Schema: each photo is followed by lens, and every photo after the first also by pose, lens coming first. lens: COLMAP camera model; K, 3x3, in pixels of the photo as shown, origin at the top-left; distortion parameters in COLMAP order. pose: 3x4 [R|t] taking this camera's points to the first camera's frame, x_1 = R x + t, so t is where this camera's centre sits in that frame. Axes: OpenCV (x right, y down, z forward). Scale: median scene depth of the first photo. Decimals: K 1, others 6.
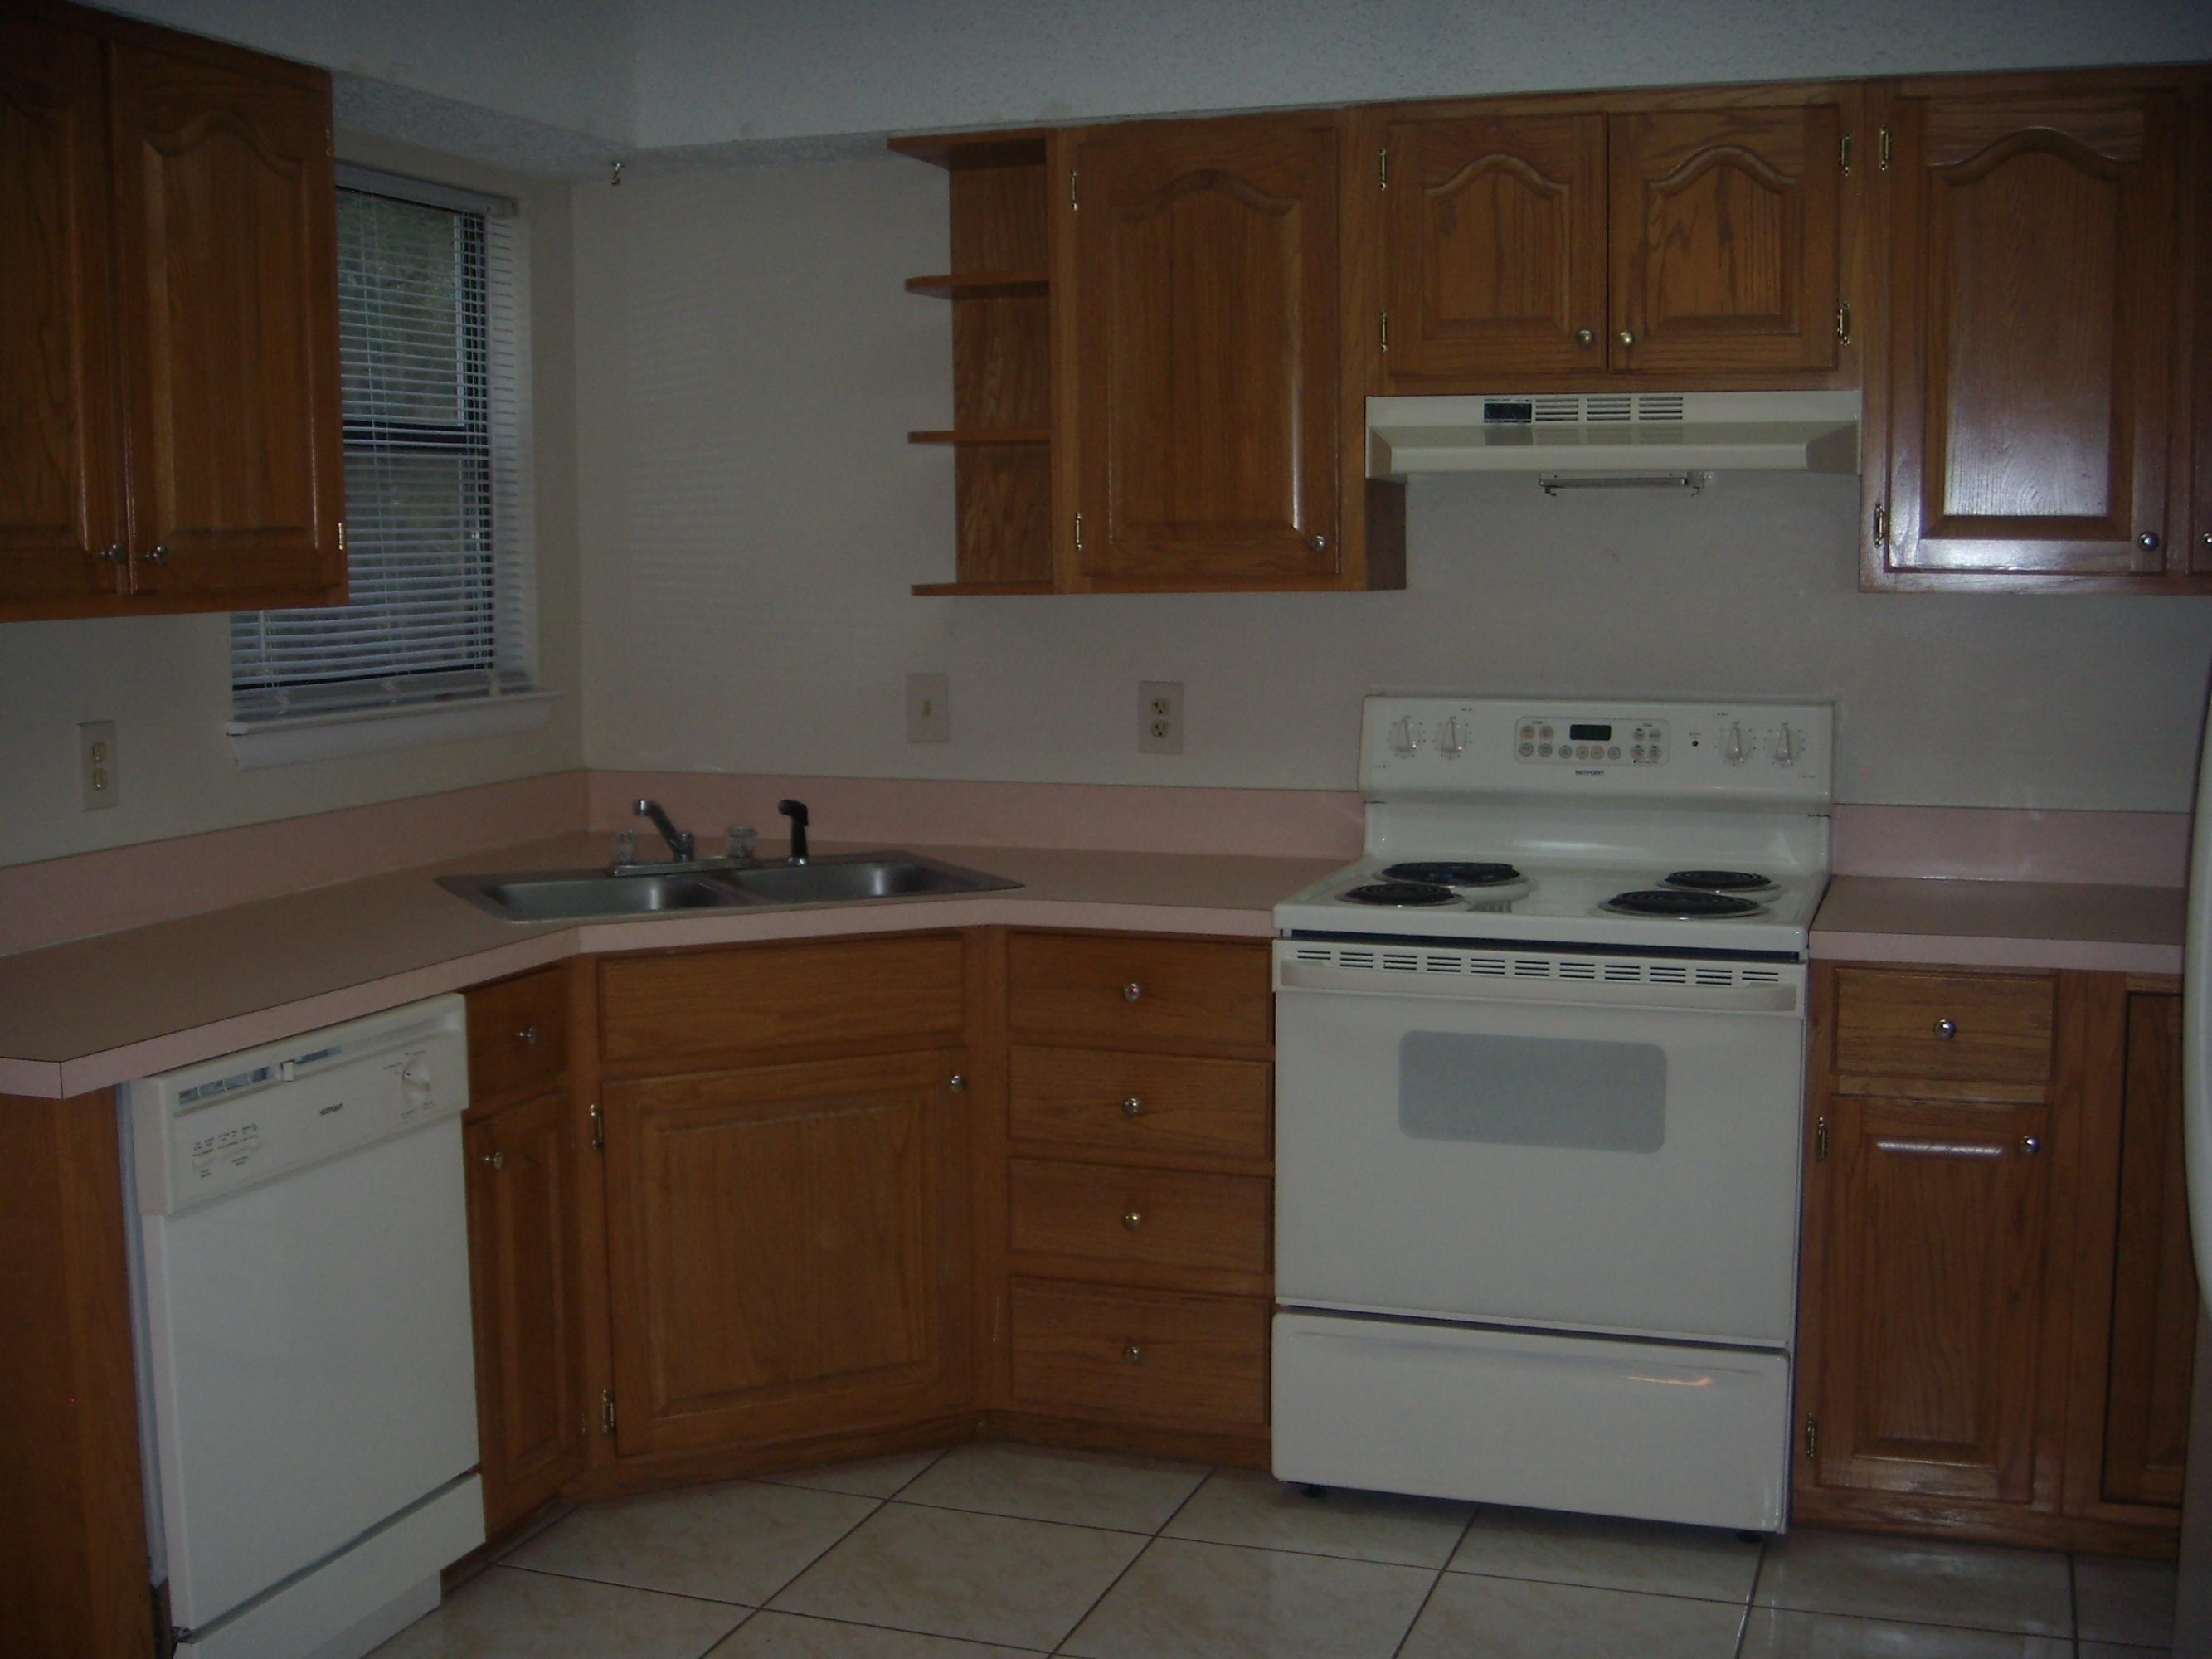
lens RADIAL K [[2600.0, 0, 1109.9], [0, 2600.0, 826.0], [0, 0, 1]] dist [-0.061007, 0.000000]
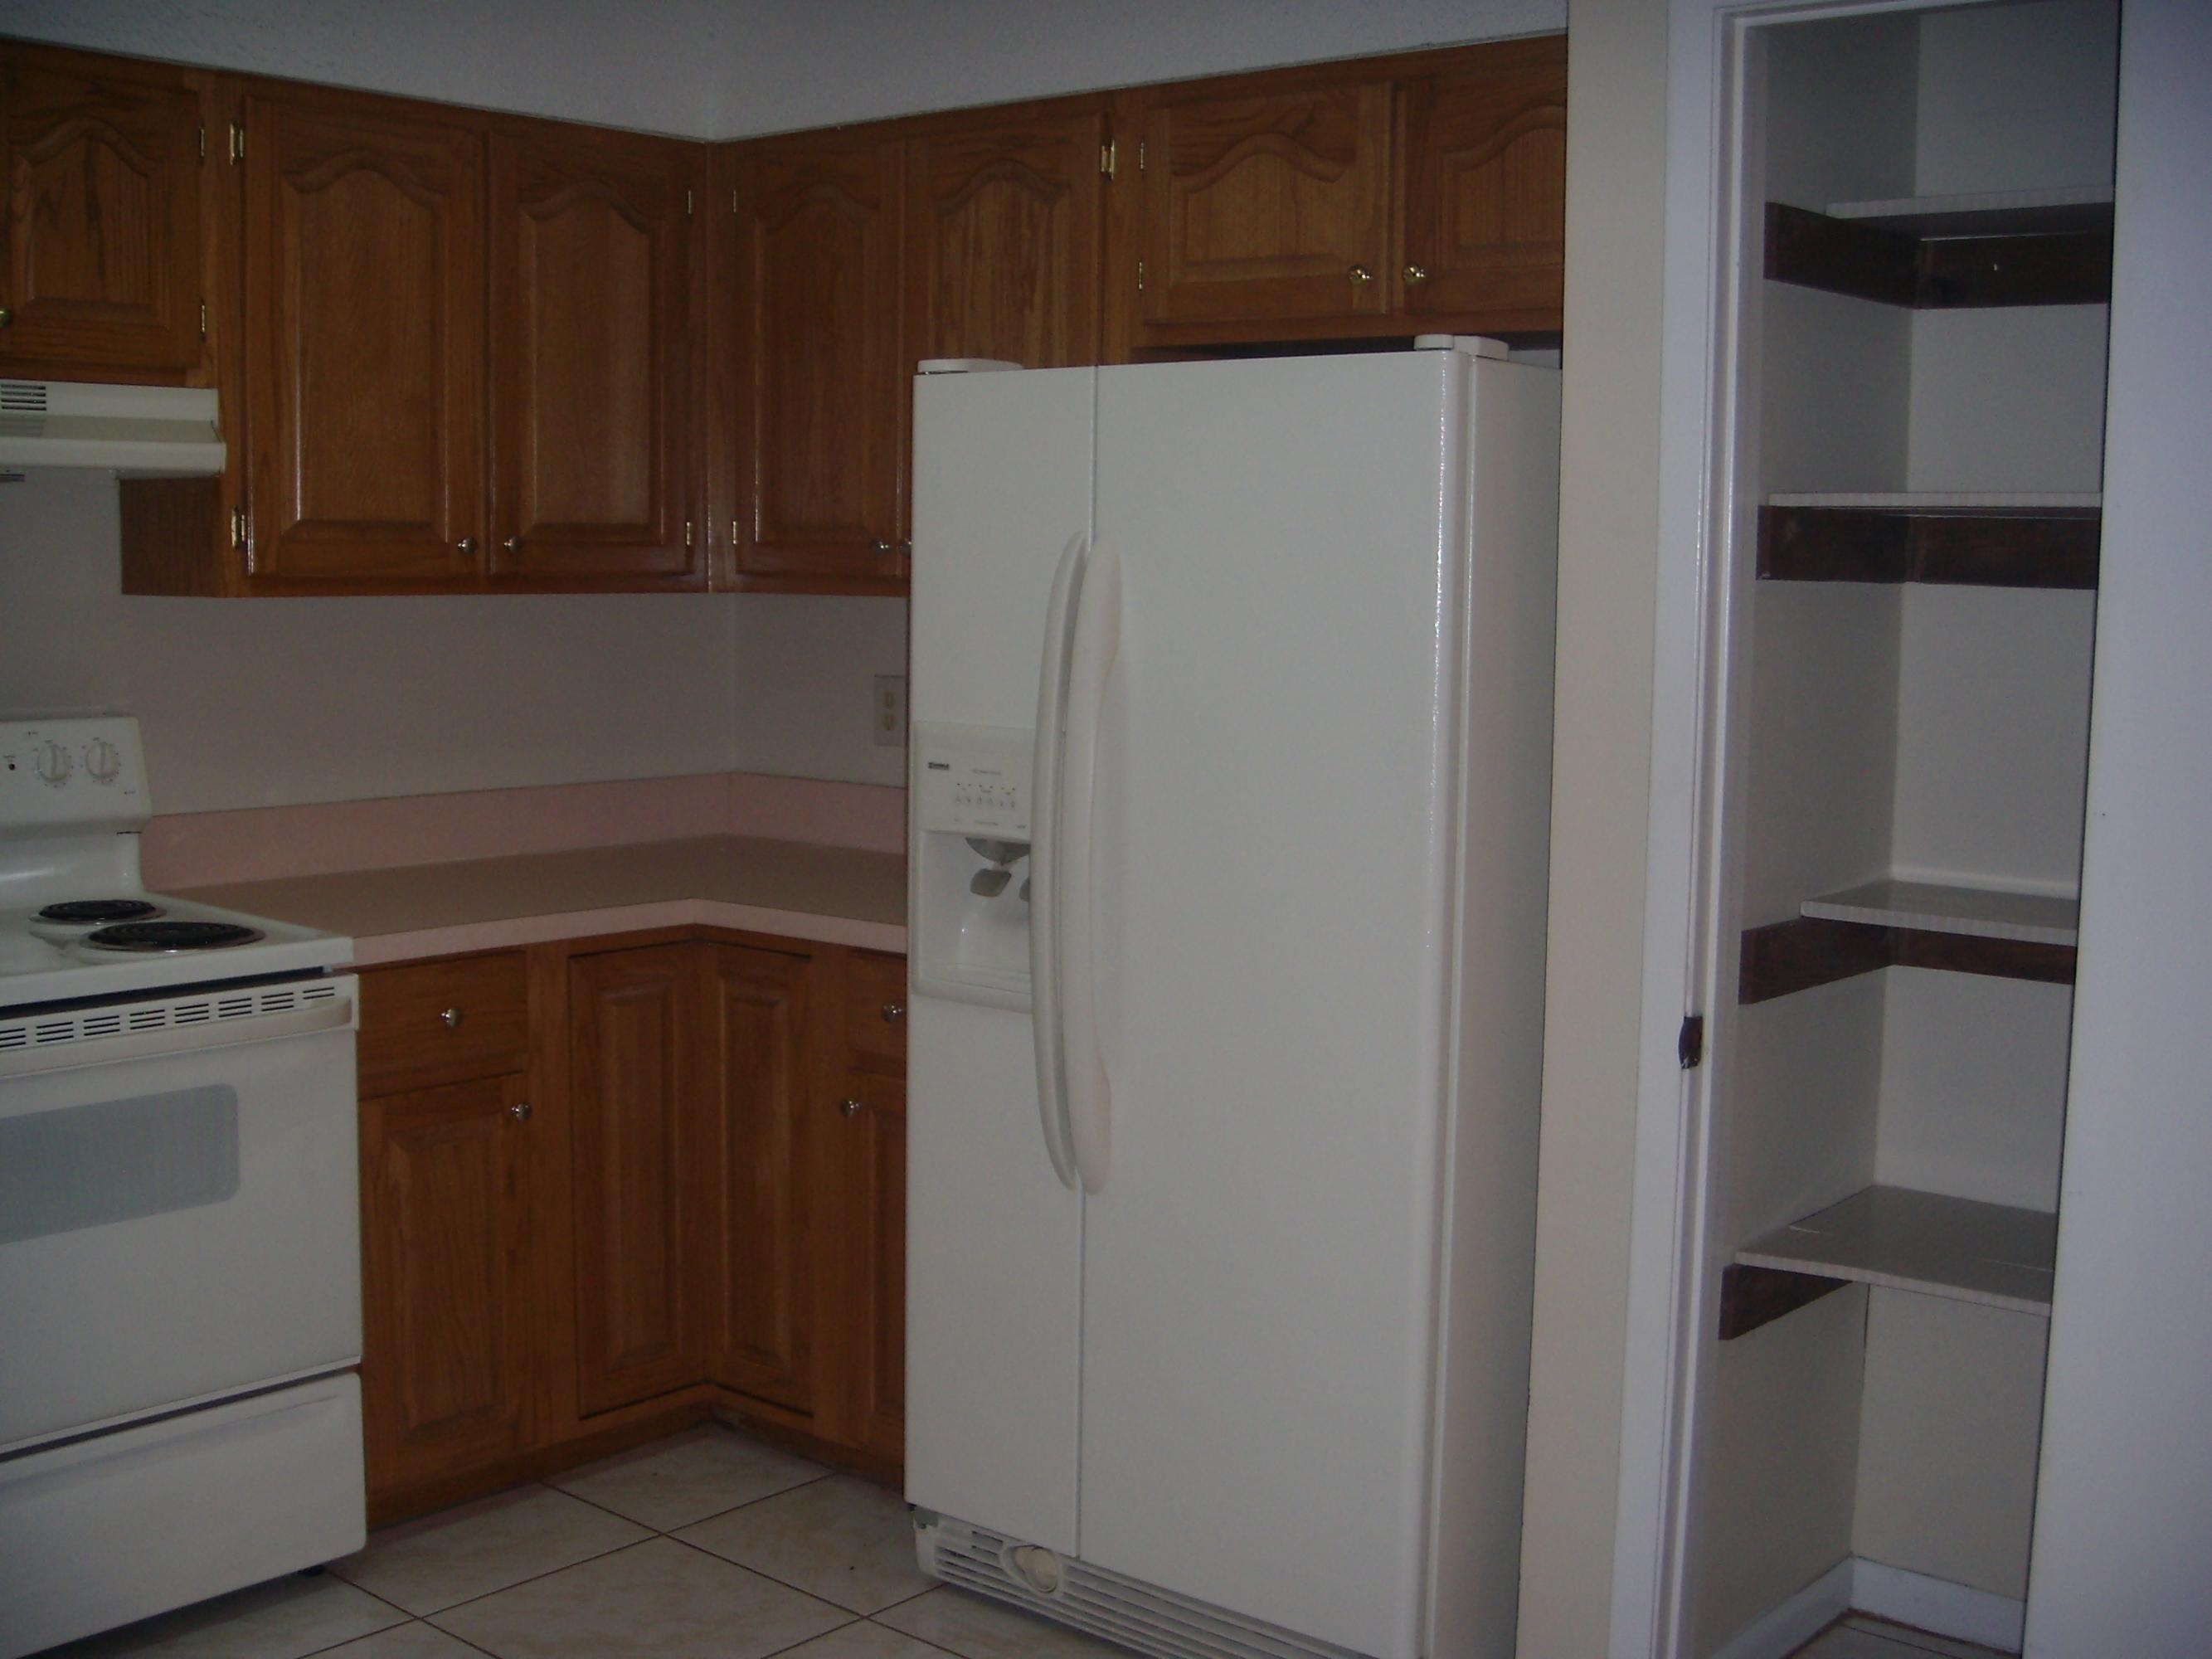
lens RADIAL K [[2600.0, 0, 1107.5], [0, 2600.0, 834.3], [0, 0, 1]] dist [-0.061007, 0.000000]
pose [[0.383046, -0.092140, 0.919122, -0.512746], [0.084481, 0.994337, 0.064473, -0.038336], [-0.919858, 0.052952, 0.388661, 0.337460]]
